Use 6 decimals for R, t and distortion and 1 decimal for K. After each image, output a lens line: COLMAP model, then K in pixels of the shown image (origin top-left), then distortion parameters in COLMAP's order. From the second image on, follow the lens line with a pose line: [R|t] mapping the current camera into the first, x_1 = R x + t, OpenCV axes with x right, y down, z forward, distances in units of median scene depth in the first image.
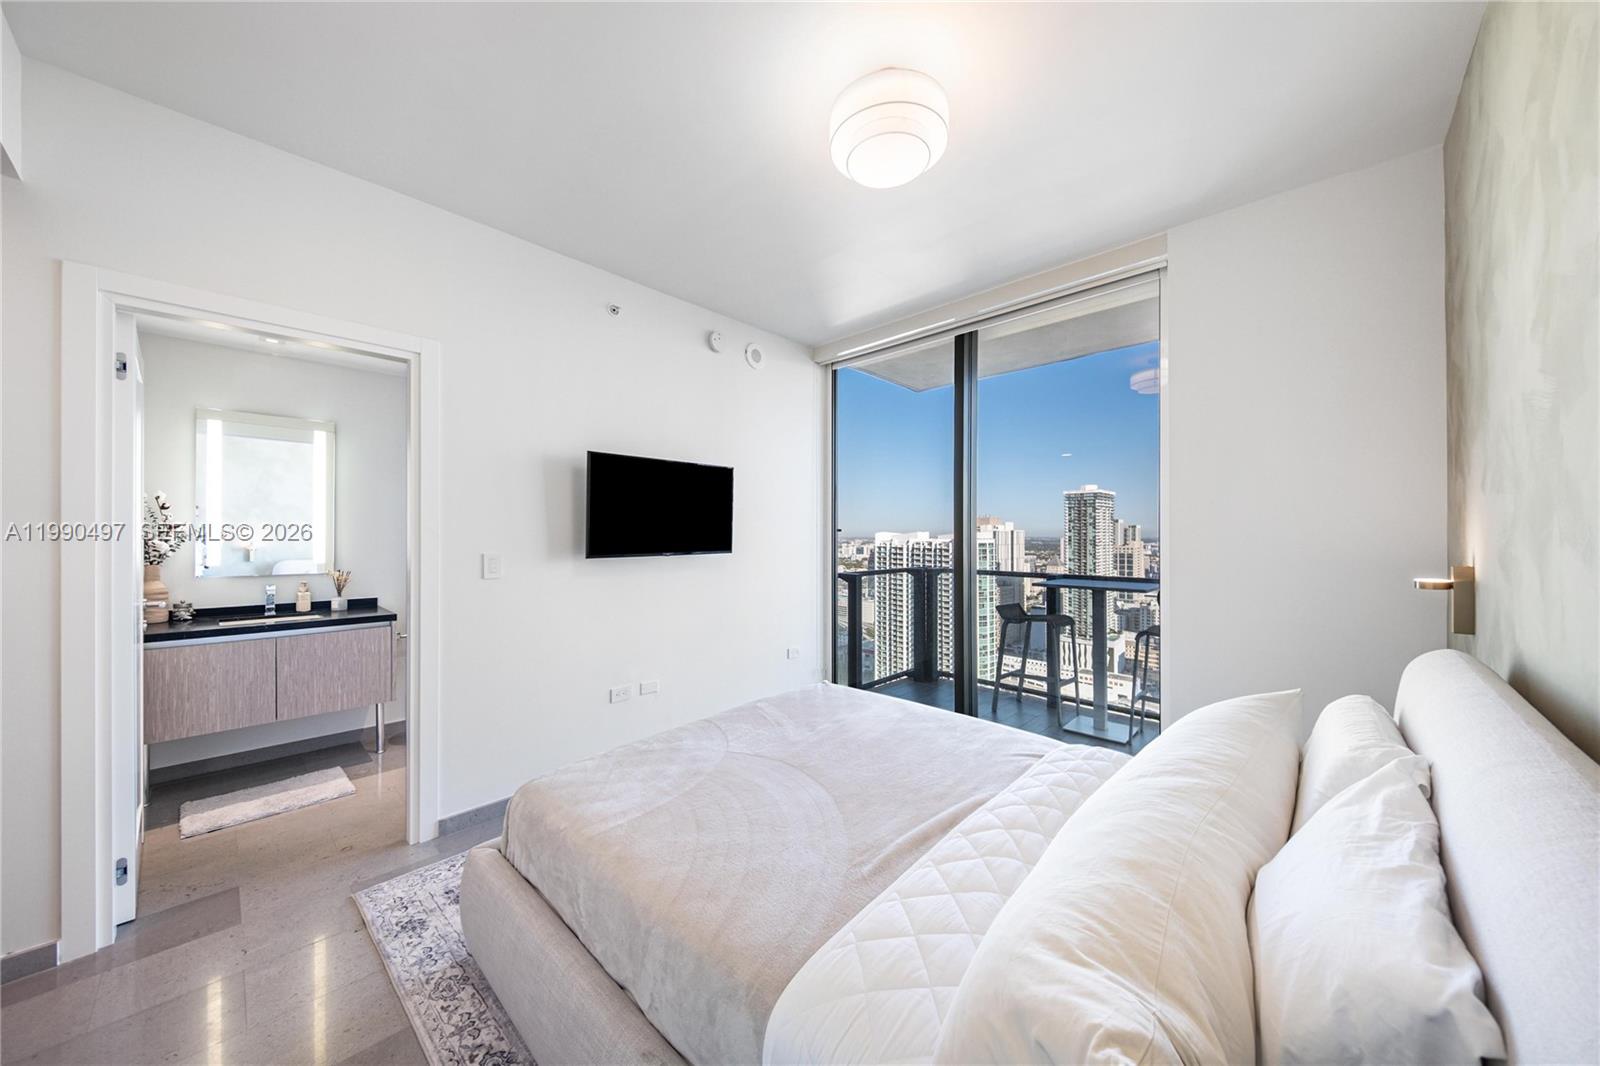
lens RADIAL K [[560.7, 0, 808.3], [0, 560.7, 536.7], [0, 0, 1]] dist [-0.000850, -0.000126]
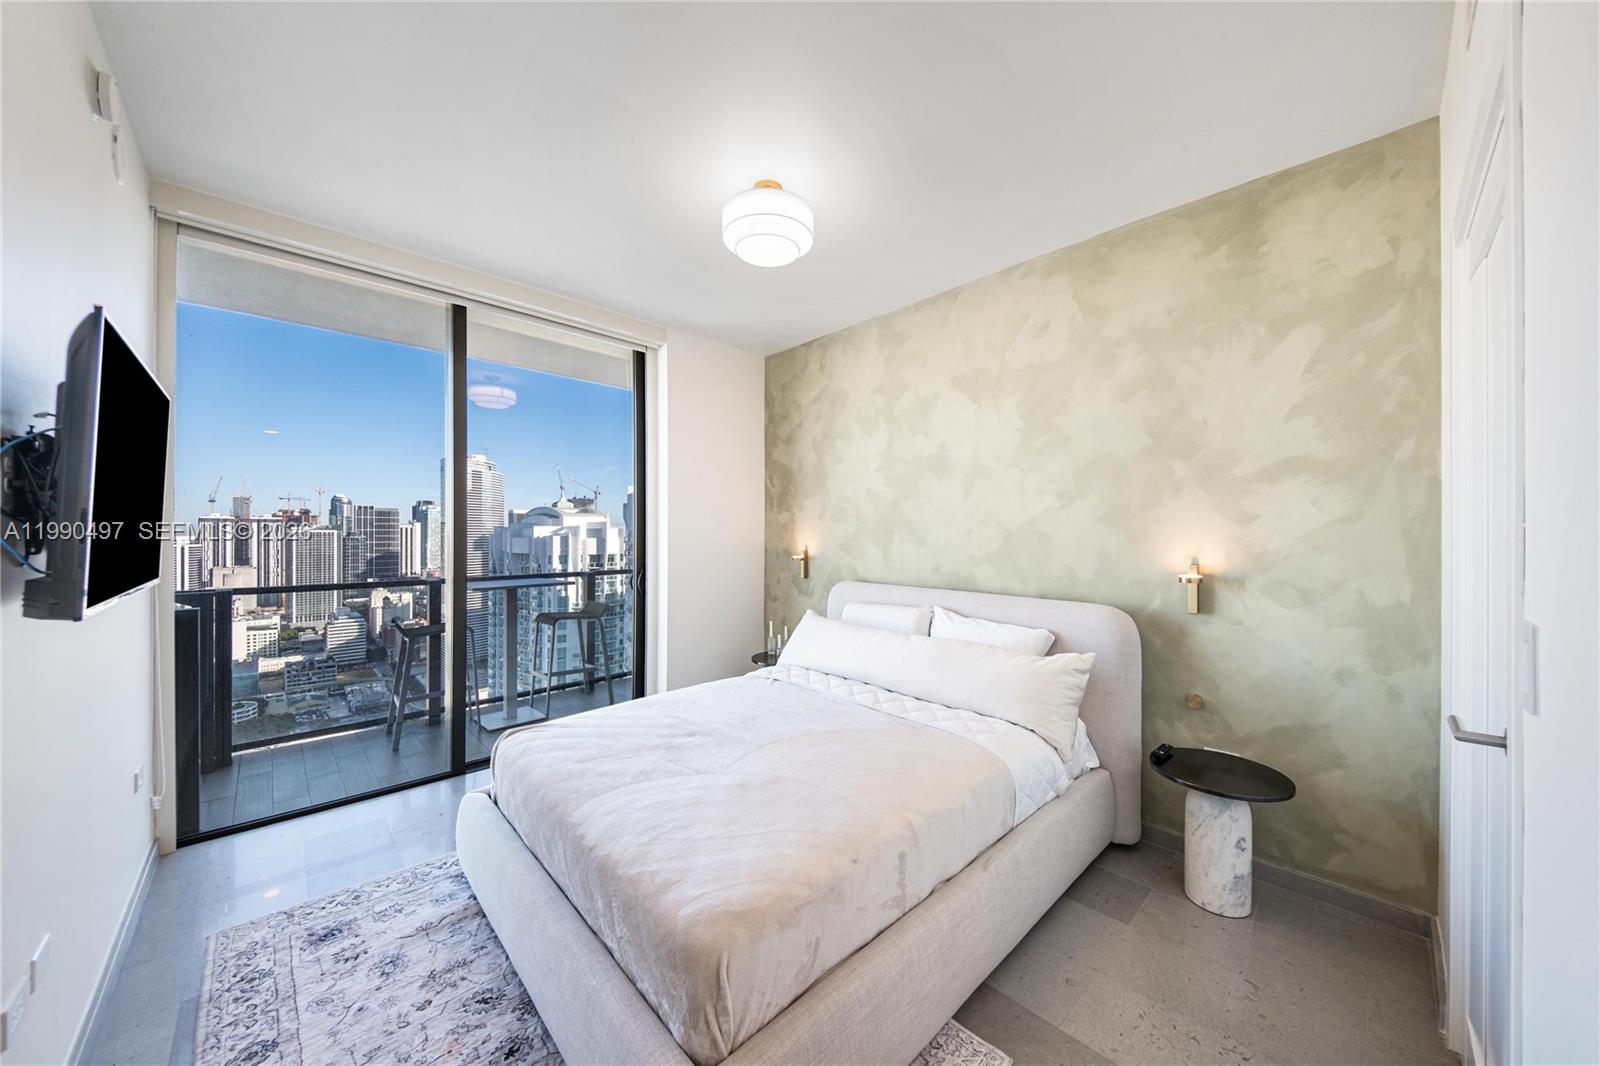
lens RADIAL K [[560.7, 0, 808.9], [0, 560.7, 530.6], [0, 0, 1]] dist [-0.000850, -0.000126]
pose [[0.033374, 0.008581, 0.999406, -0.573404], [0.001645, 0.999961, -0.008641, -0.003132], [-0.999442, 0.001932, 0.033359, 0.426715]]
